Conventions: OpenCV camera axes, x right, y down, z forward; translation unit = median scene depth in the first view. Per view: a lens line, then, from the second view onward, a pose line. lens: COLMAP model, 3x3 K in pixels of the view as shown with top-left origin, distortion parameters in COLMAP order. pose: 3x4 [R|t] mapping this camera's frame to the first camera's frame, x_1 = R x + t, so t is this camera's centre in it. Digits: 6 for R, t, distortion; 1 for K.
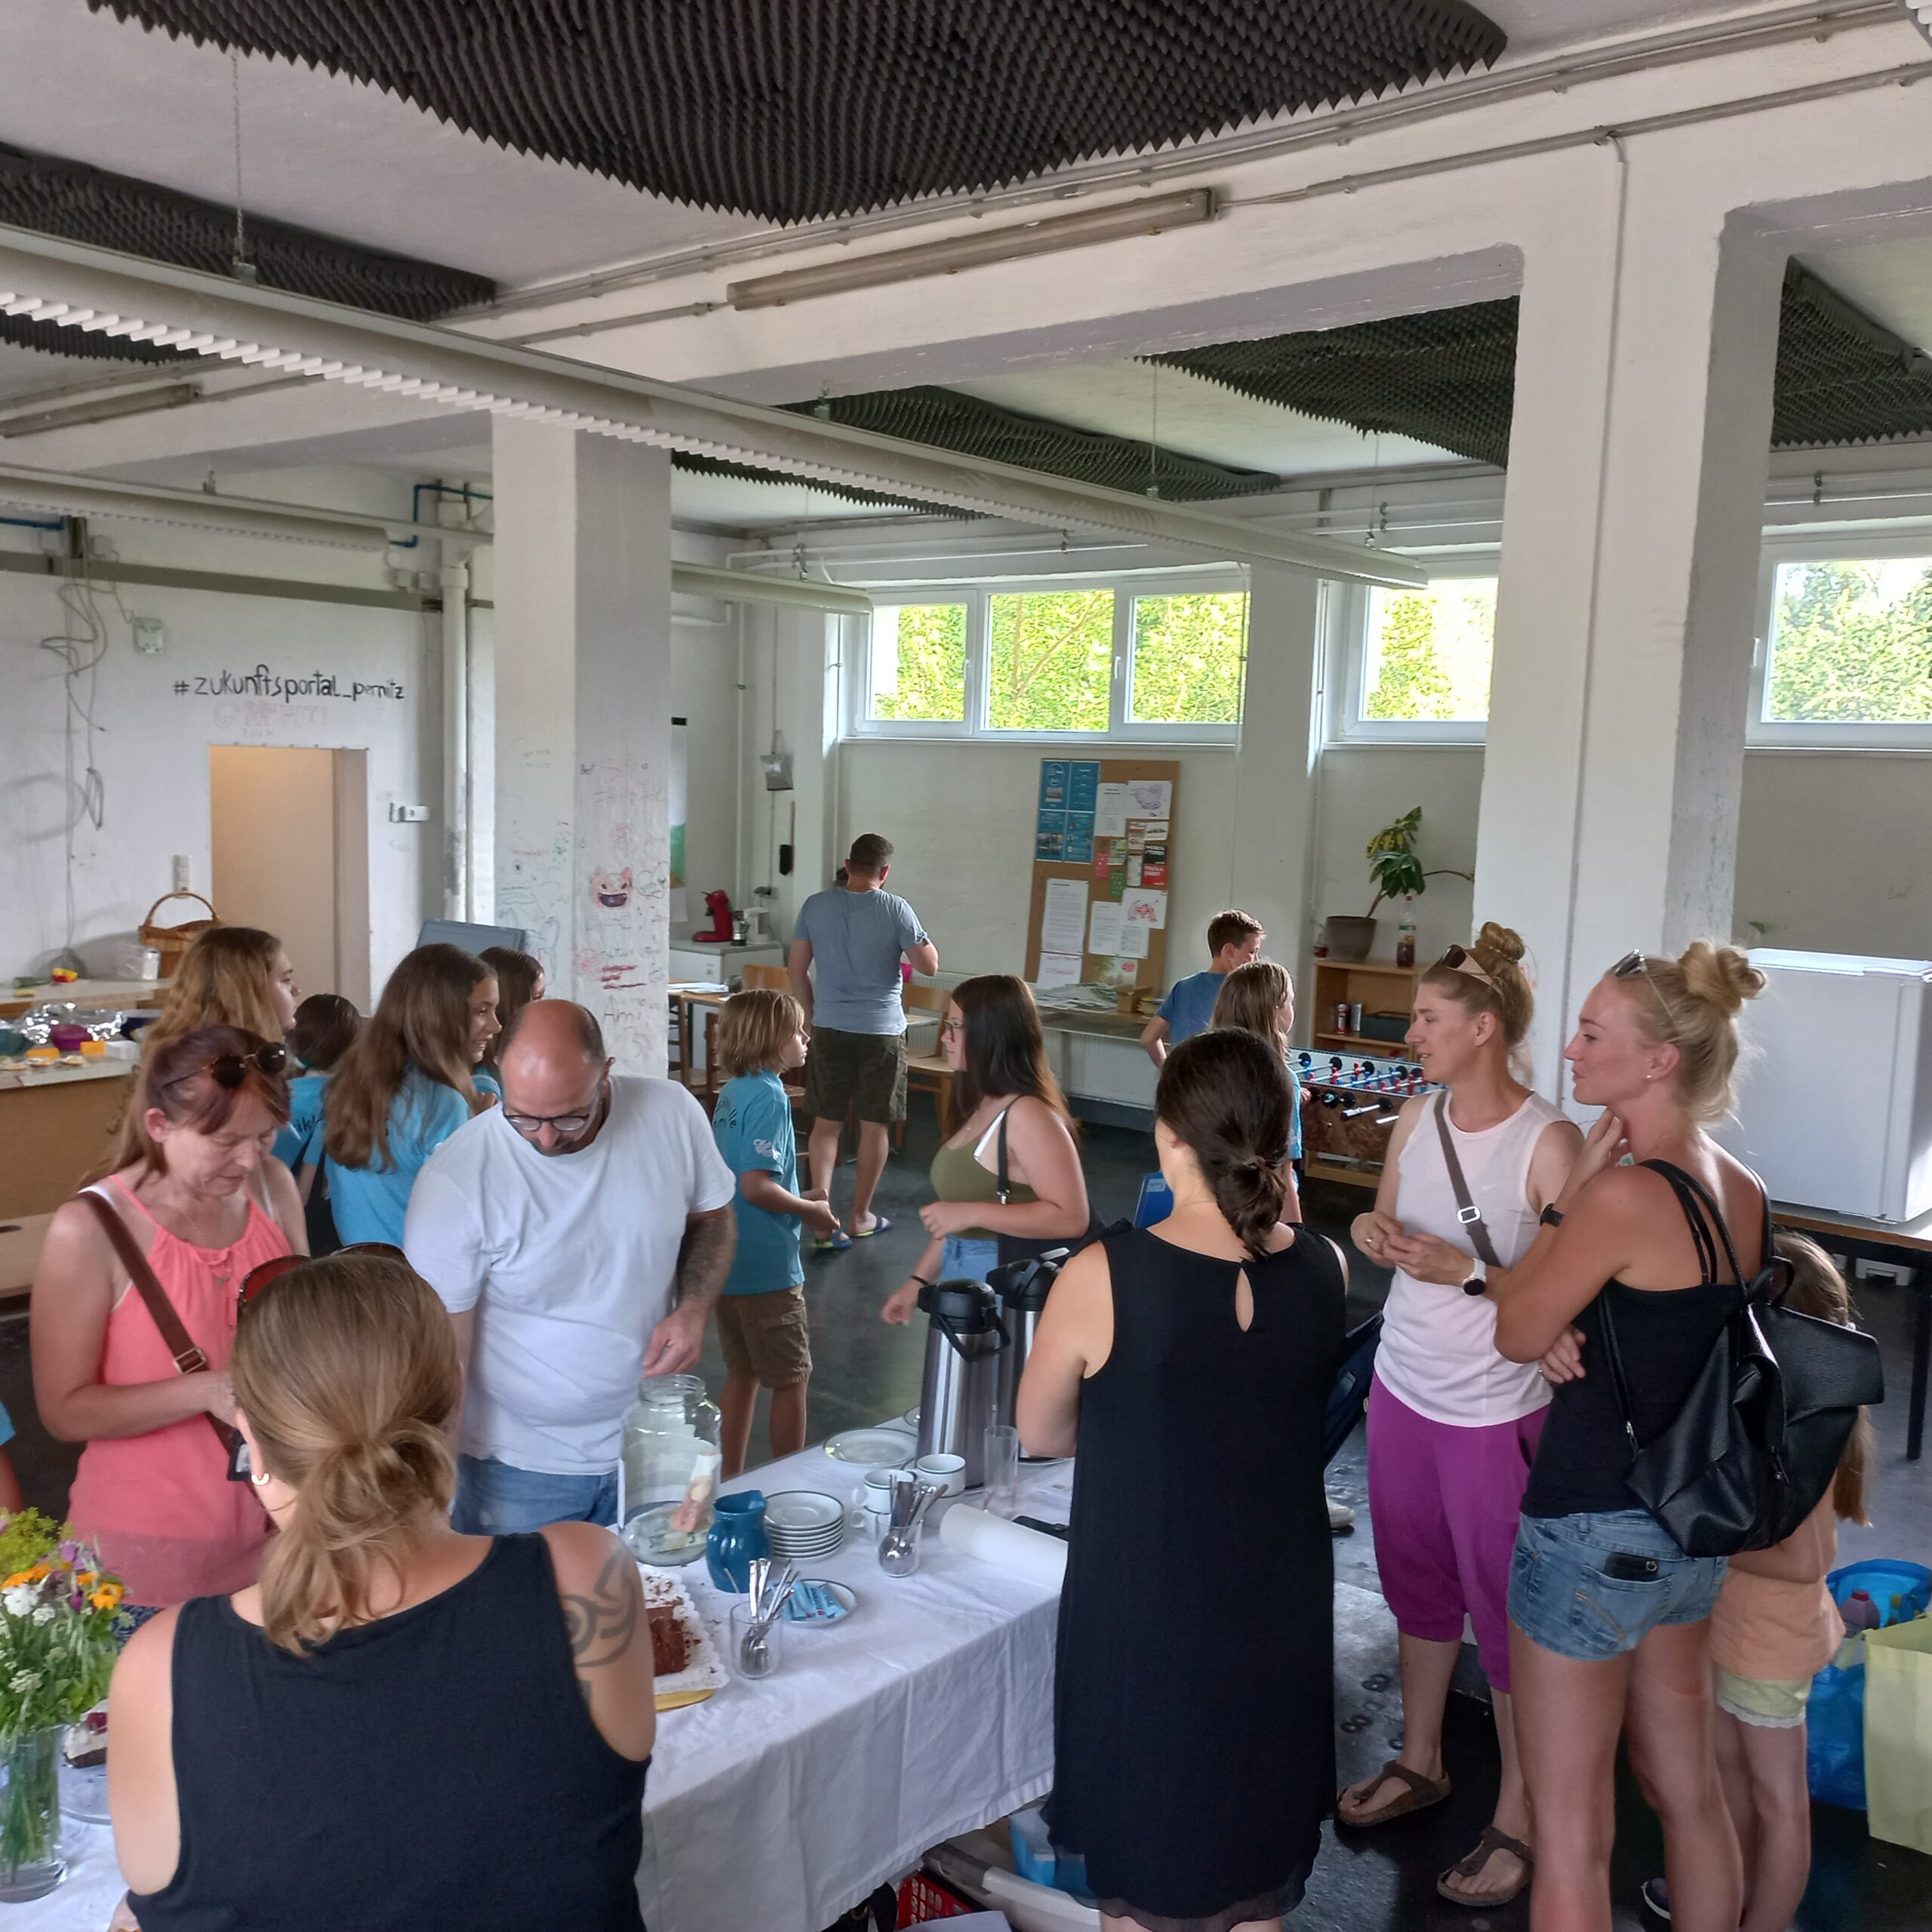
lens RADIAL K [[1860.4, 0, 982.3], [0, 1860.4, 966.5], [0, 0, 1]] dist [0.111333, -0.193944]
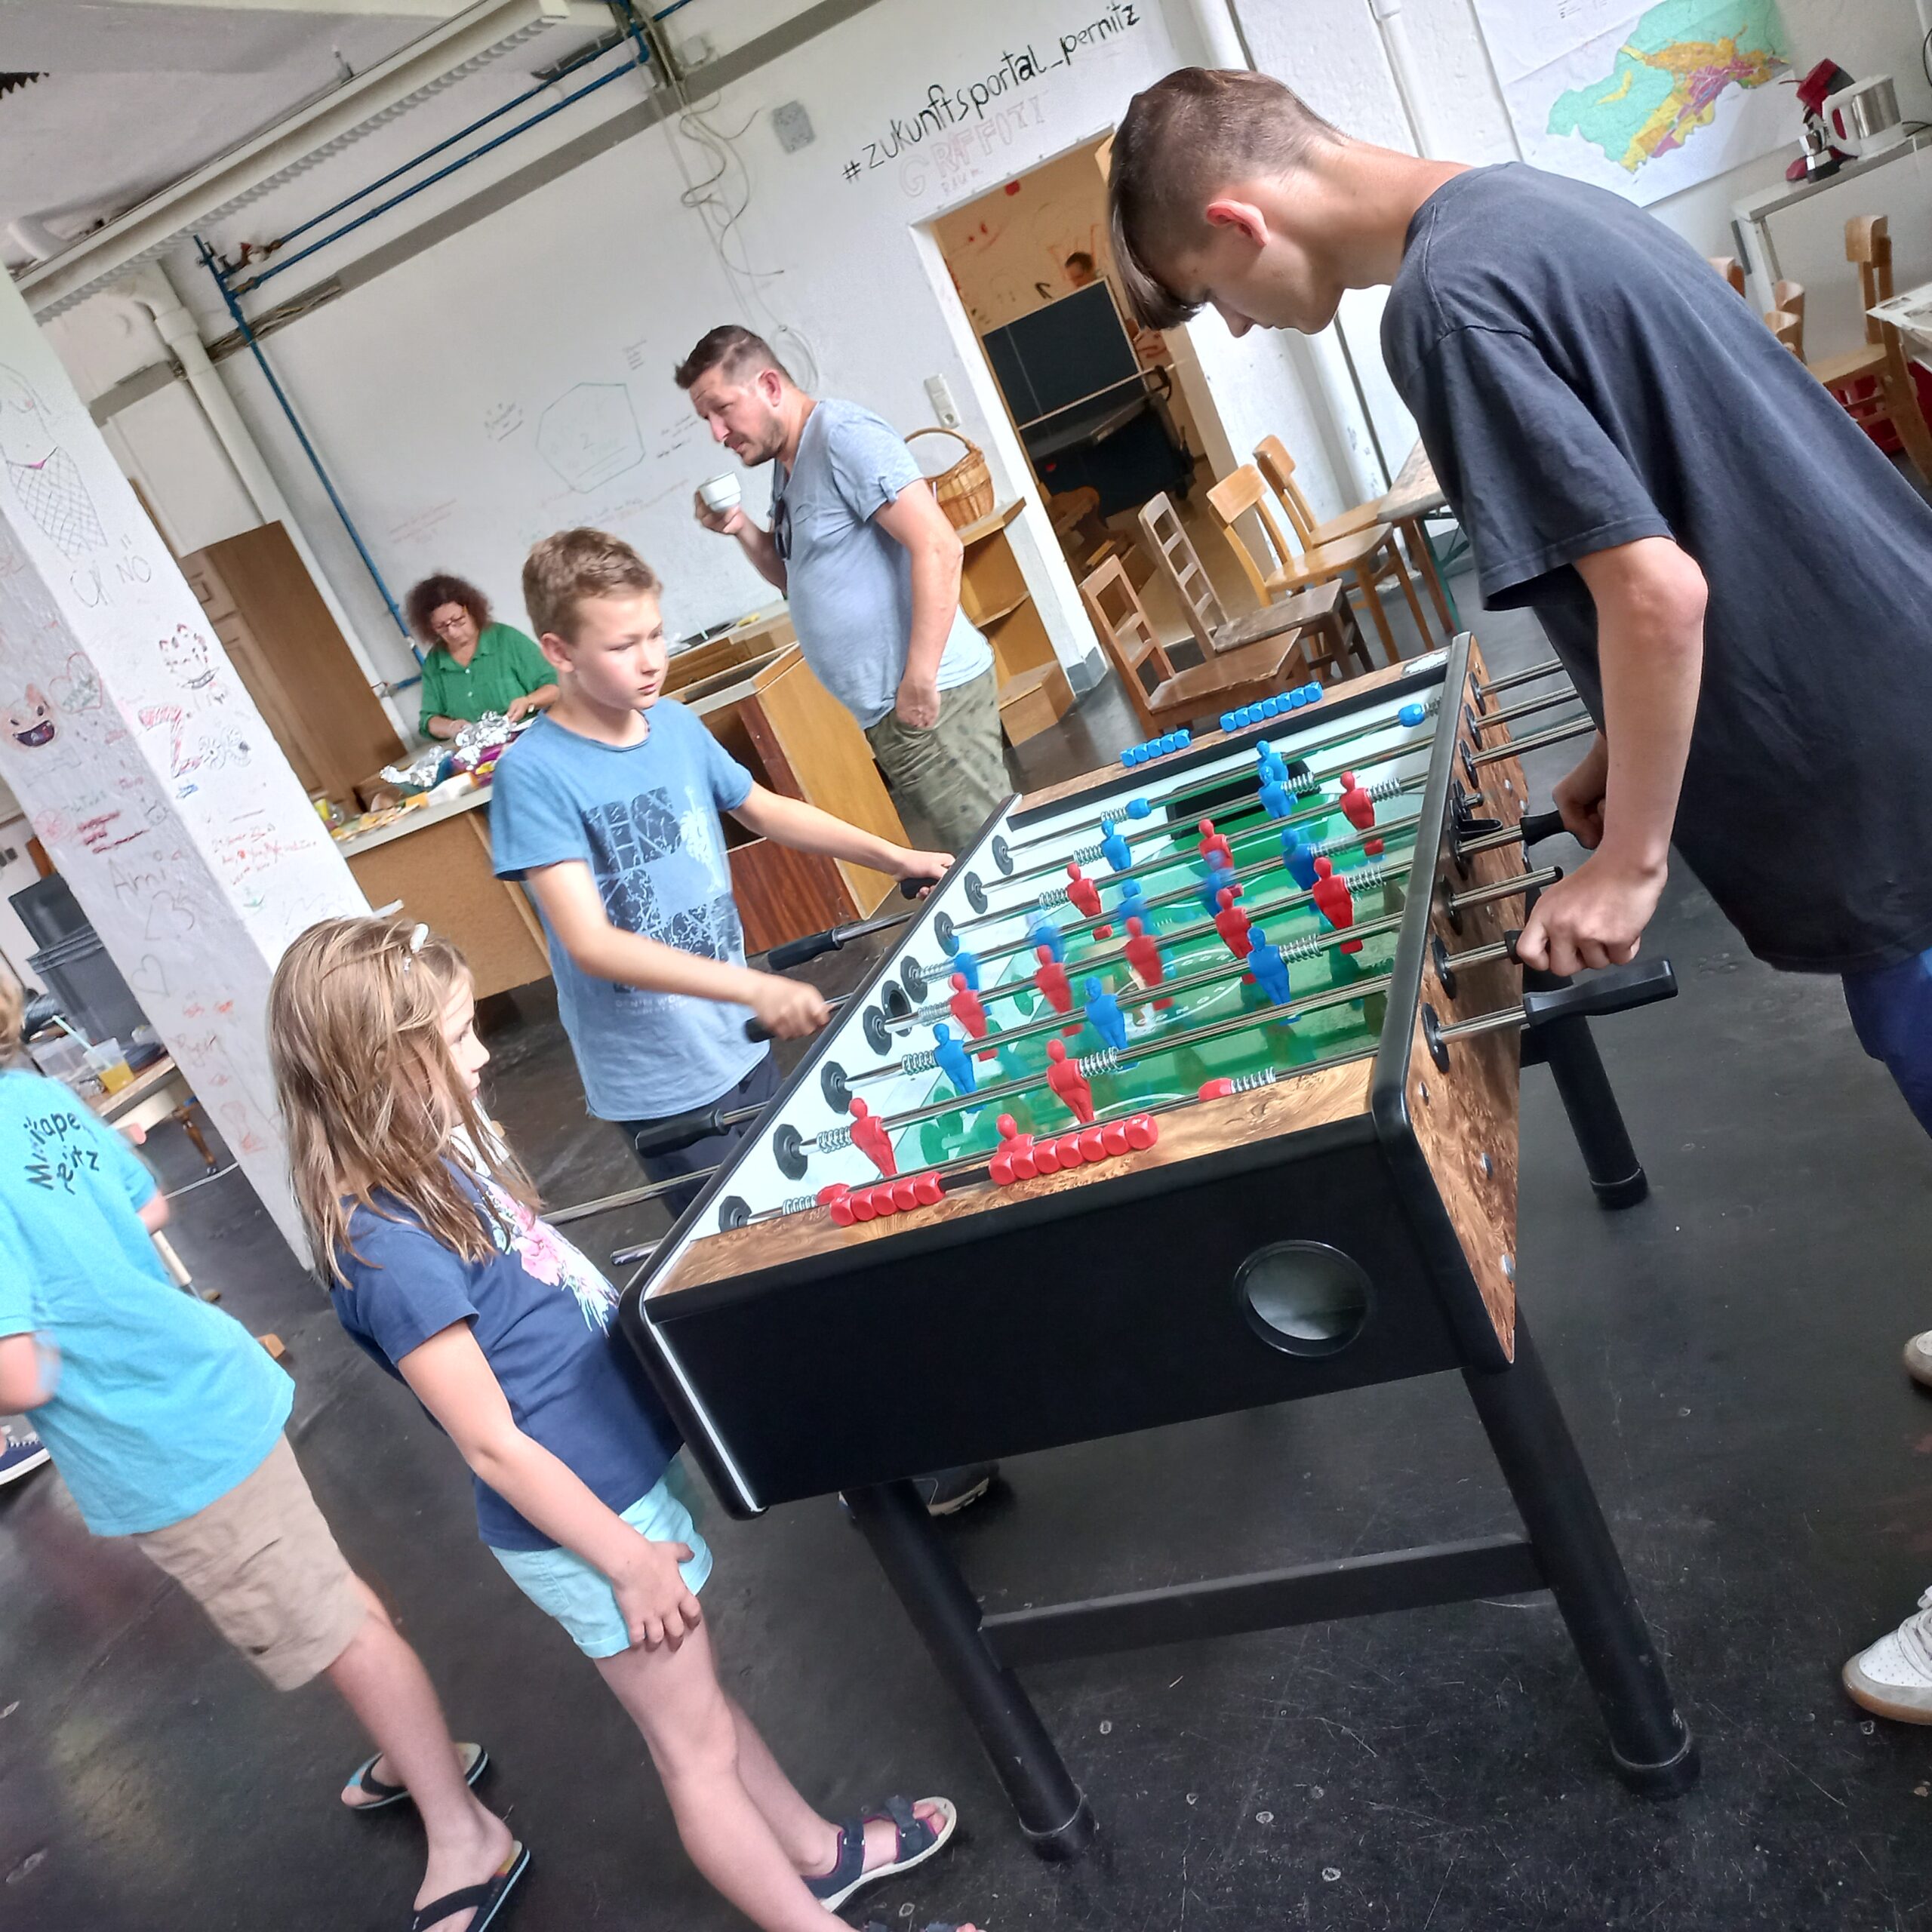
lens RADIAL K [[1860.4, 0, 982.3], [0, 1860.4, 966.5], [0, 0, 1]] dist [0.111333, -0.193944]
pose [[0.354793, 0.113430, -0.928038, 0.389625], [0.315940, 0.919675, 0.233193, -0.006288], [0.879945, -0.375940, 0.290458, 0.709548]]
